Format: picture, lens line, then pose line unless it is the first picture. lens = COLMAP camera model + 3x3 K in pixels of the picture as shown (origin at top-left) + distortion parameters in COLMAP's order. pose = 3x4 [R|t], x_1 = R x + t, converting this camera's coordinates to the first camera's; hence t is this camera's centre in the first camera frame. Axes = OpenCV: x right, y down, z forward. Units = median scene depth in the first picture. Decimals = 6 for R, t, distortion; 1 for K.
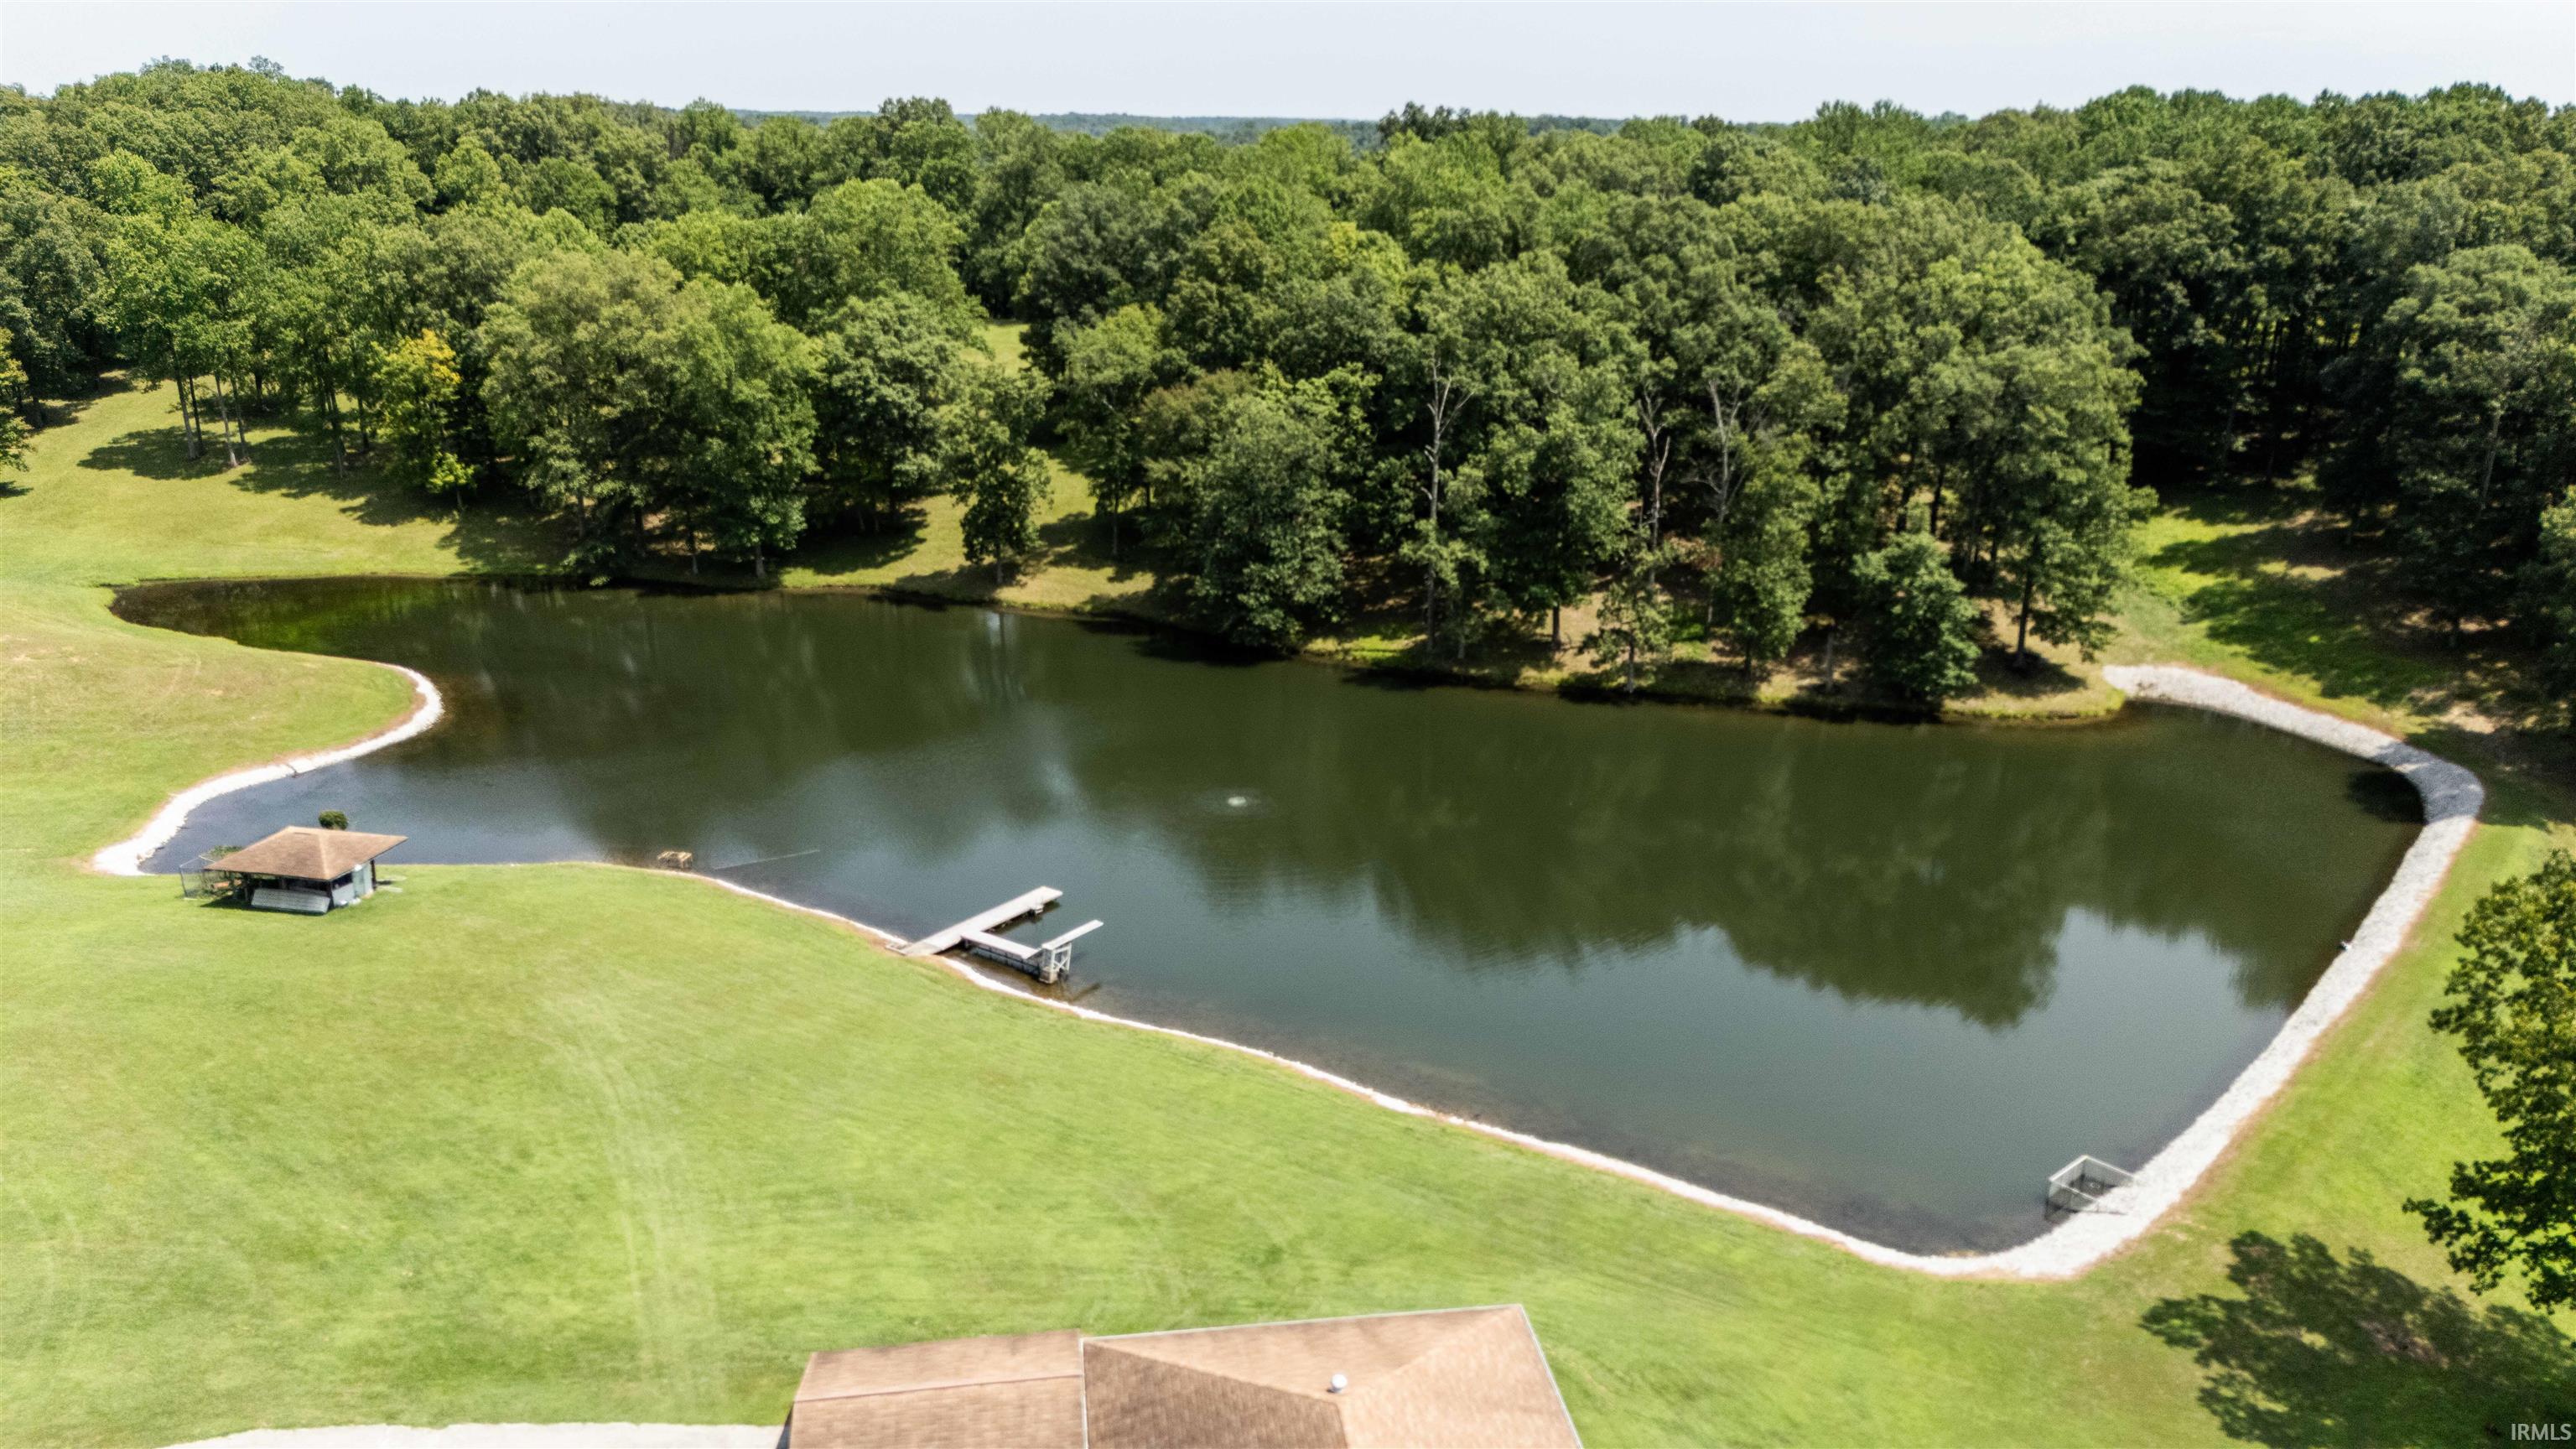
lens RADIAL K [[1889.5, 0, 1293.3], [0, 1889.5, 730.5], [0, 0, 1]] dist [0.084293, -0.069128]
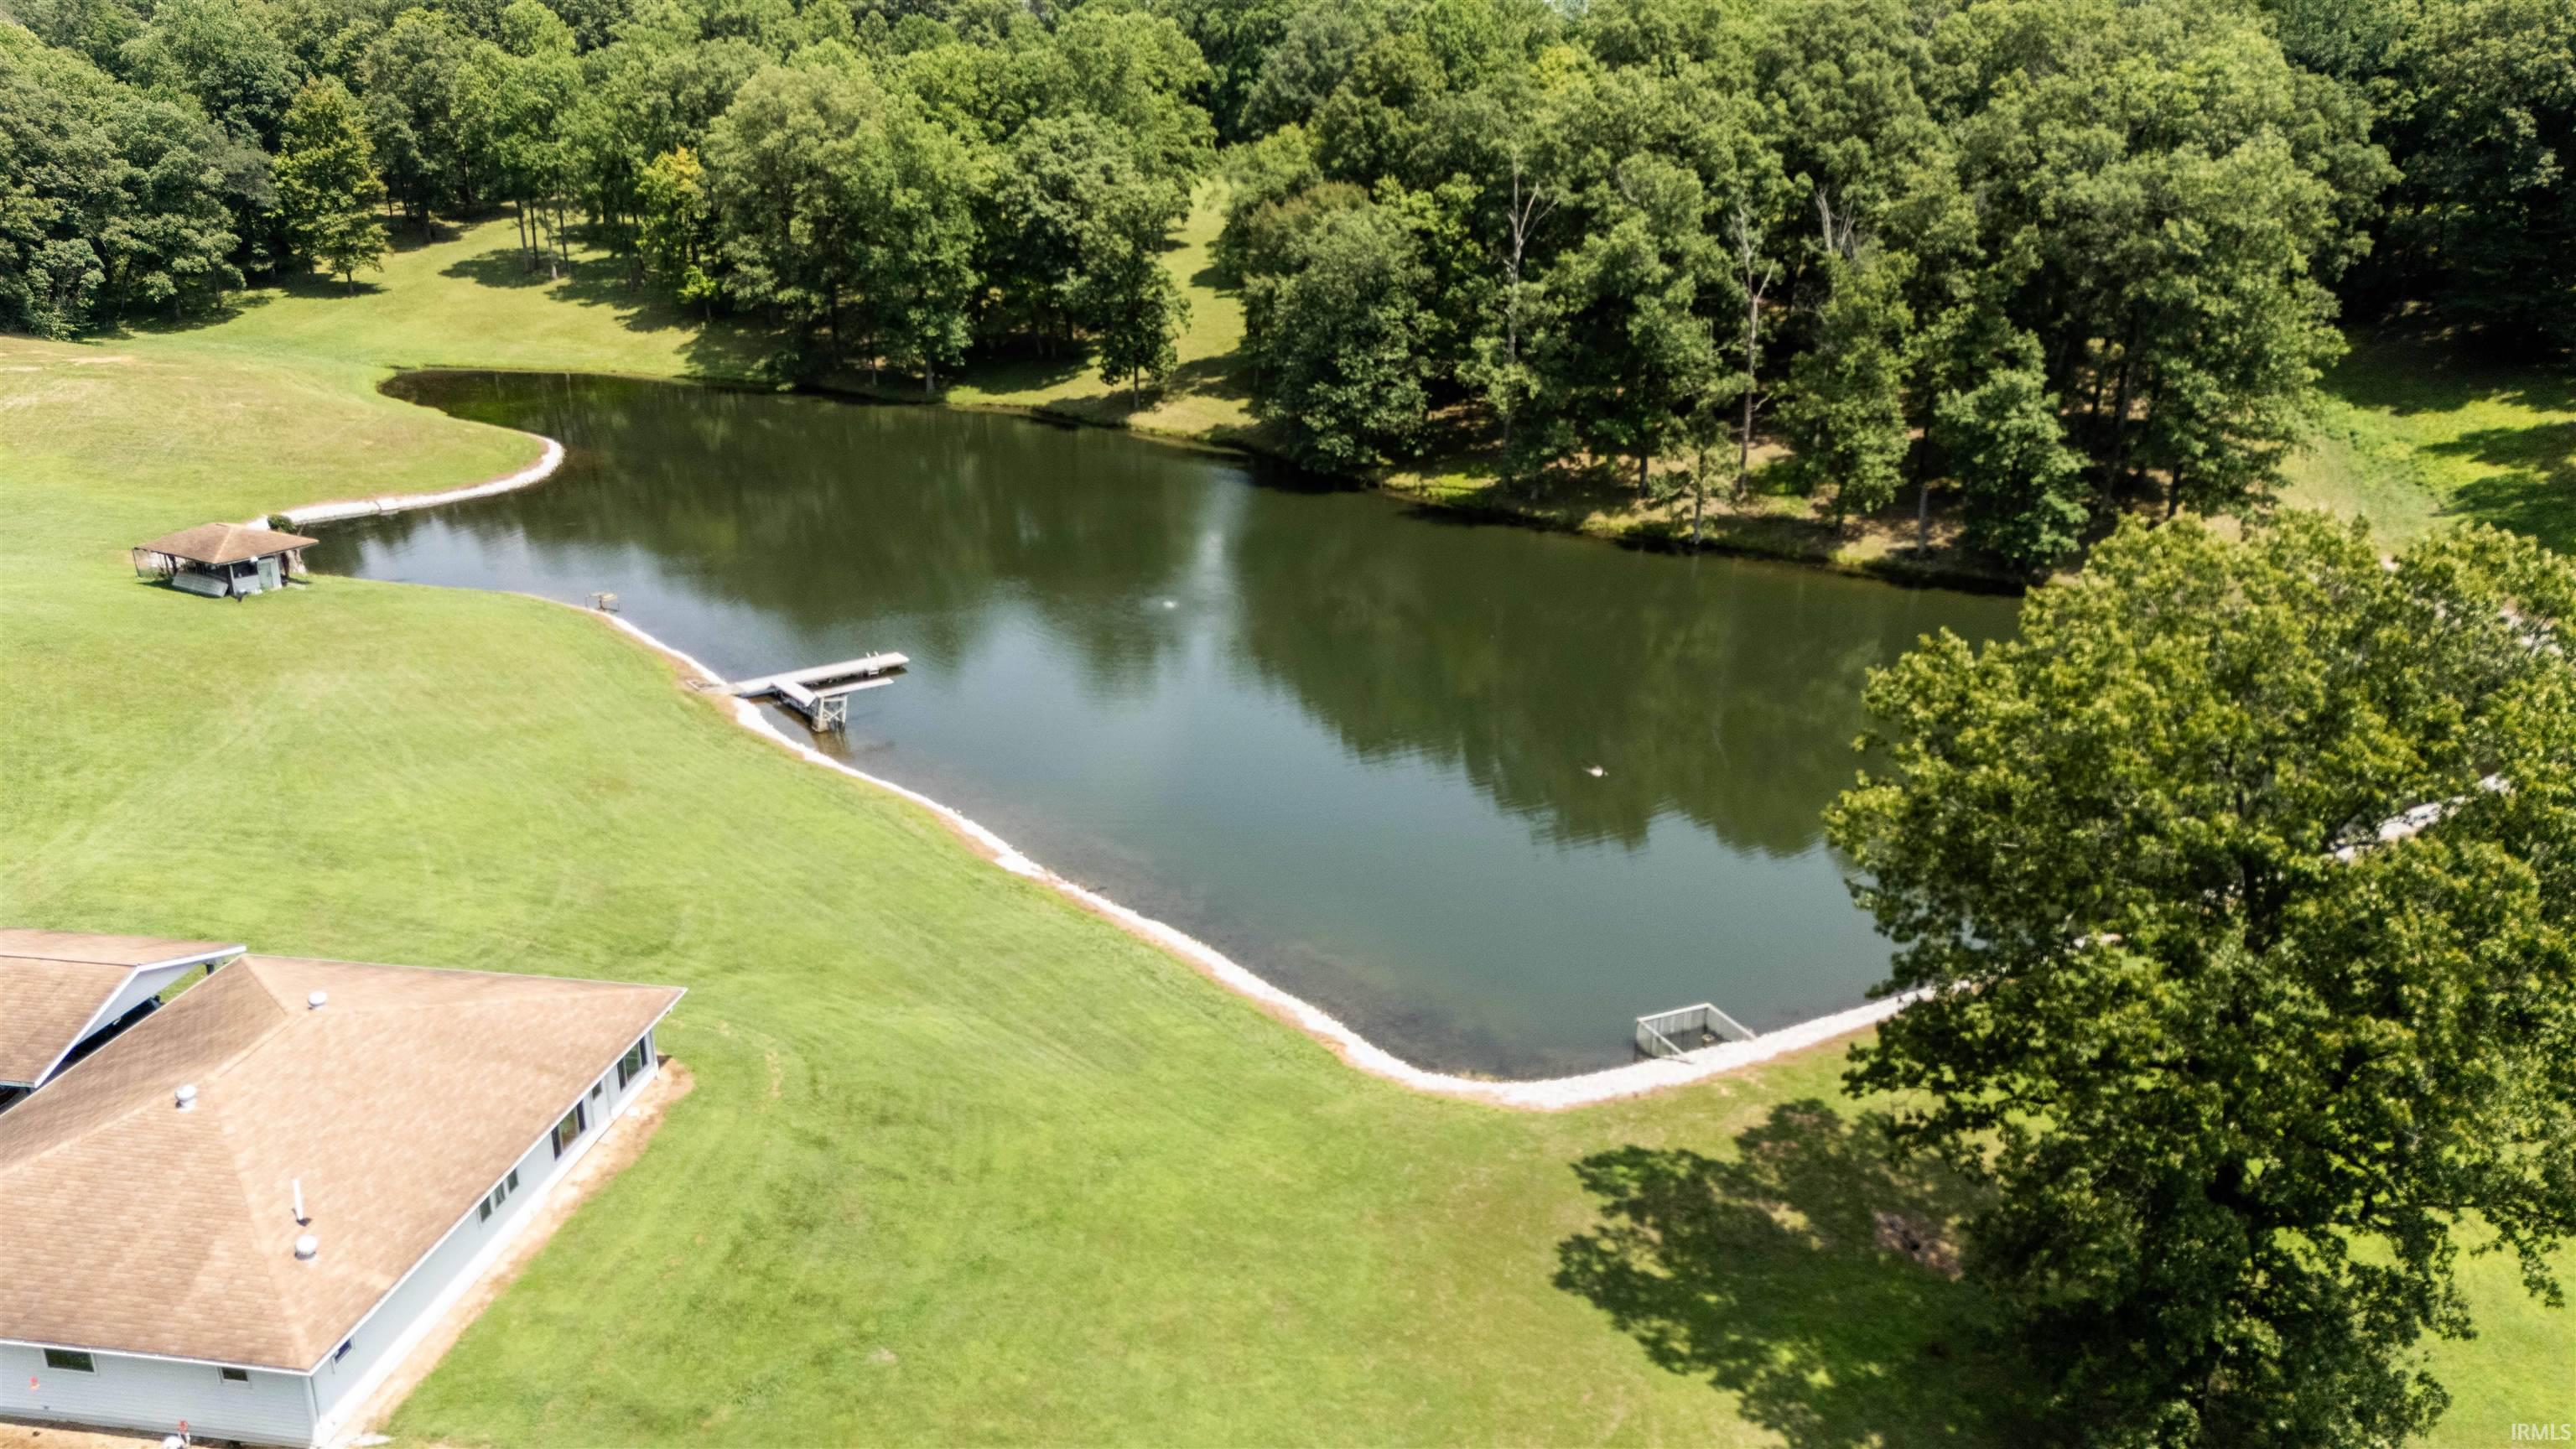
lens RADIAL K [[1889.5, 0, 1293.3], [0, 1889.5, 730.5], [0, 0, 1]] dist [0.084293, -0.069128]
pose [[0.958625, 0.098681, -0.267020, 0.221382], [-0.089335, 0.994894, 0.046955, 0.038886], [0.270291, -0.021158, 0.962546, 0.071918]]
